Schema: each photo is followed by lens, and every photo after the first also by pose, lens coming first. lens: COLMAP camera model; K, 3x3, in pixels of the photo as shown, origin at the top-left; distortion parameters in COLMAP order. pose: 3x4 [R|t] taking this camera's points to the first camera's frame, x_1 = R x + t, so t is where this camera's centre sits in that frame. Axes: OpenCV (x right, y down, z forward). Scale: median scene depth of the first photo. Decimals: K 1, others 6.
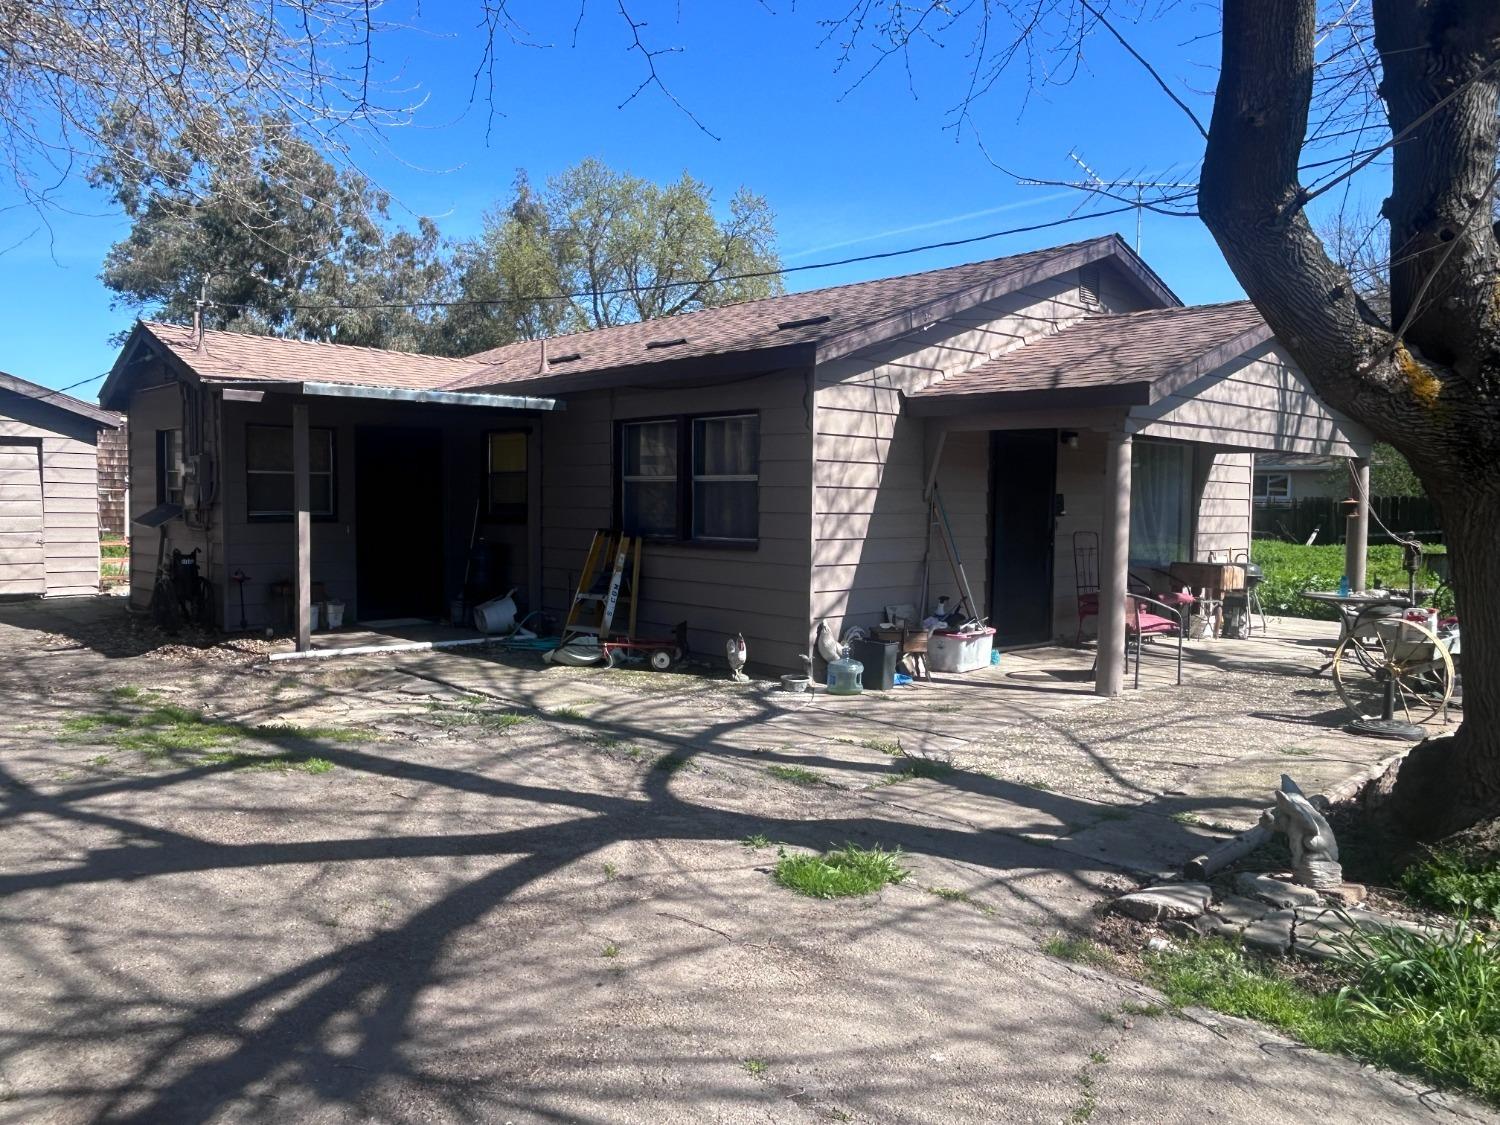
lens RADIAL K [[1093.9, 0, 750.0], [0, 1093.9, 562.5], [0, 0, 1]] dist [-0.001642, -0.000822]
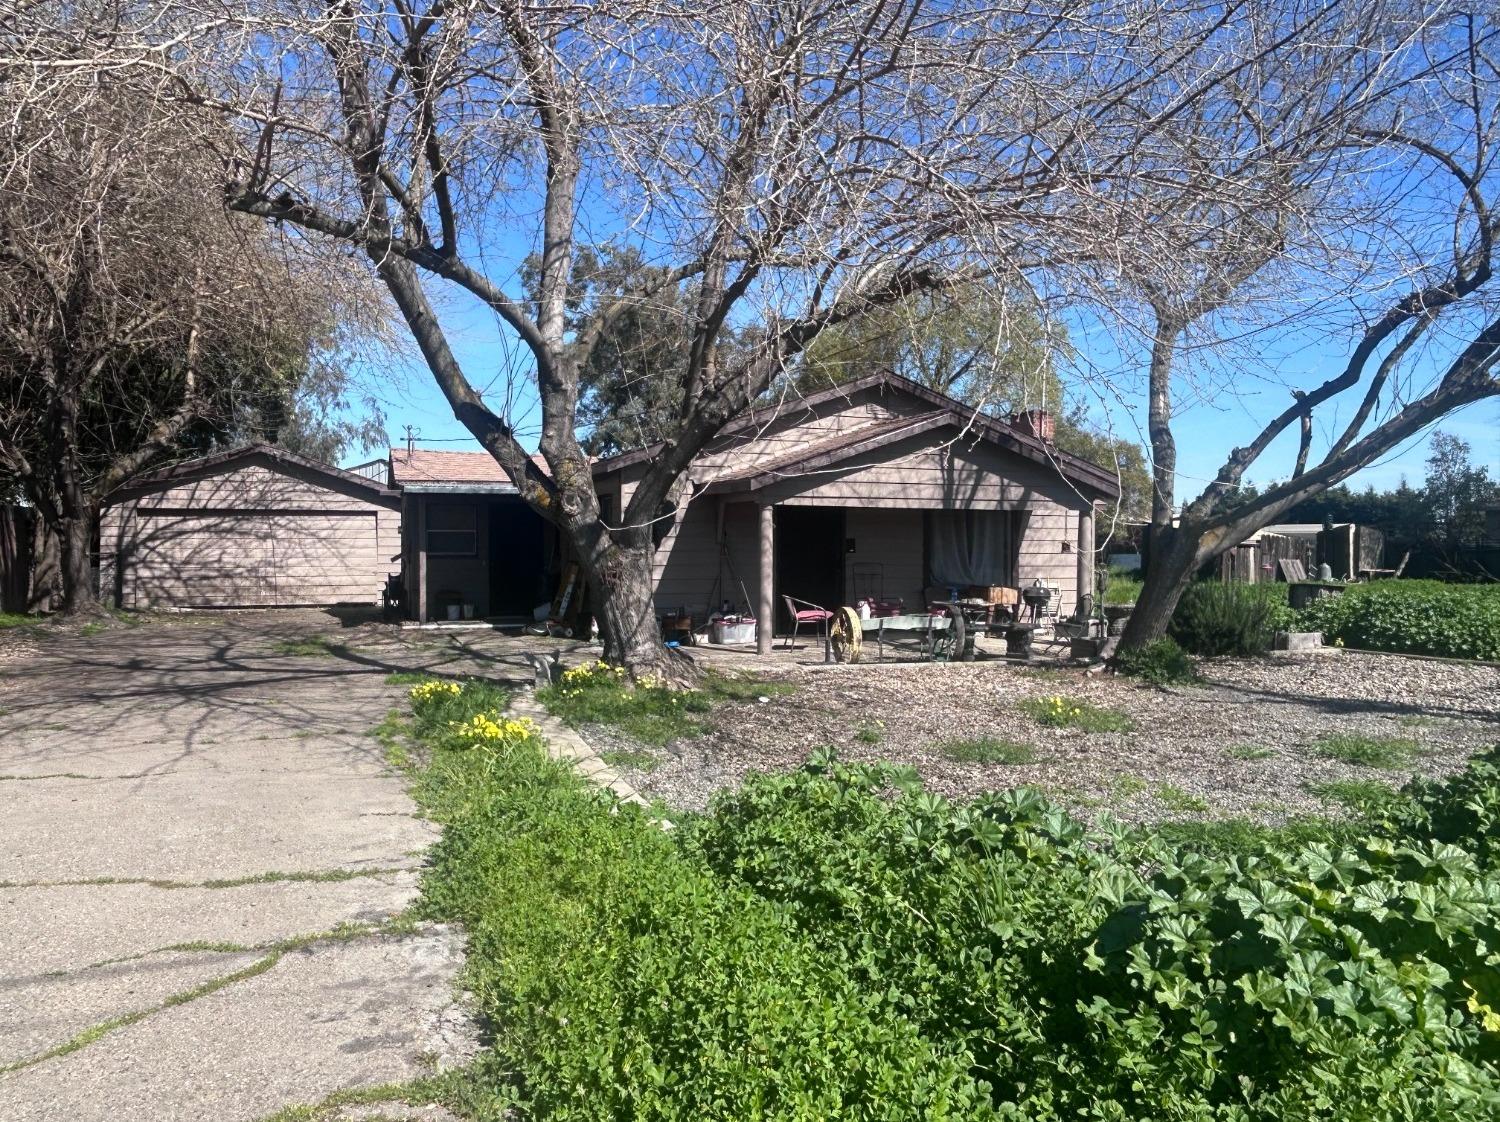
lens RADIAL K [[1093.9, 0, 750.0], [0, 1093.9, 561.0], [0, 0, 1]] dist [-0.001642, -0.000822]
pose [[0.926845, -0.002623, -0.375436, 0.806052], [-0.013772, 0.999065, -0.040980, 0.037545], [0.375192, 0.043153, 0.925942, -0.528194]]
